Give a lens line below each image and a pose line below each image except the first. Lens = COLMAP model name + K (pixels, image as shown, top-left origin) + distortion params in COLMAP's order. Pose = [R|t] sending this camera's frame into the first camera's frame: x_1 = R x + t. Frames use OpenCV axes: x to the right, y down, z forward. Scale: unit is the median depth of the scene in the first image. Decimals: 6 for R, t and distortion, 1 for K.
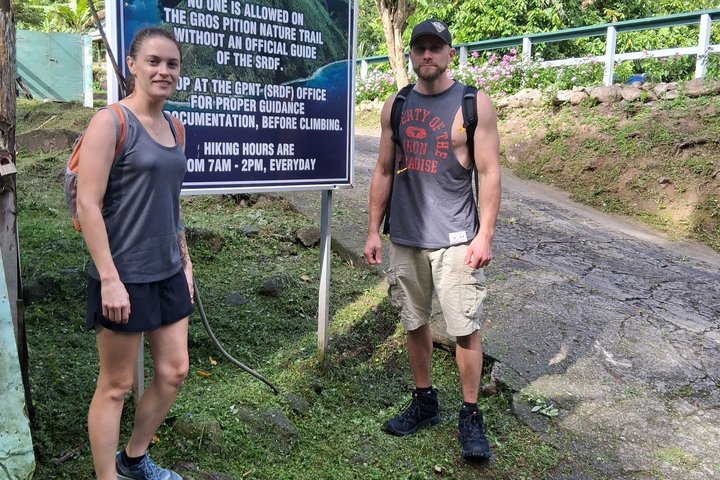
lens RADIAL K [[727.5, 0, 360.0], [0, 727.5, 240.0], [0, 0, 1]] dist [0.158786, -0.308907]
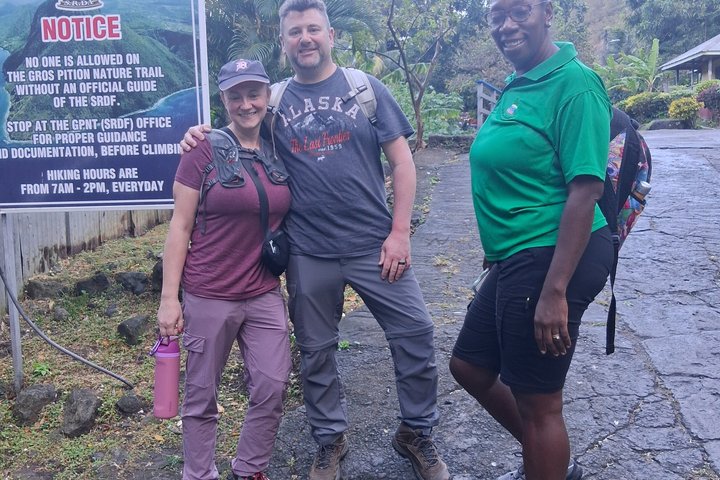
lens RADIAL K [[727.5, 0, 360.0], [0, 727.5, 240.0], [0, 0, 1]] dist [0.158786, -0.308907]
pose [[0.677275, 0.033020, -0.734989, 1.035725], [-0.055845, 0.998418, -0.006606, -0.033825], [0.733608, 0.045520, 0.678047, 0.510632]]
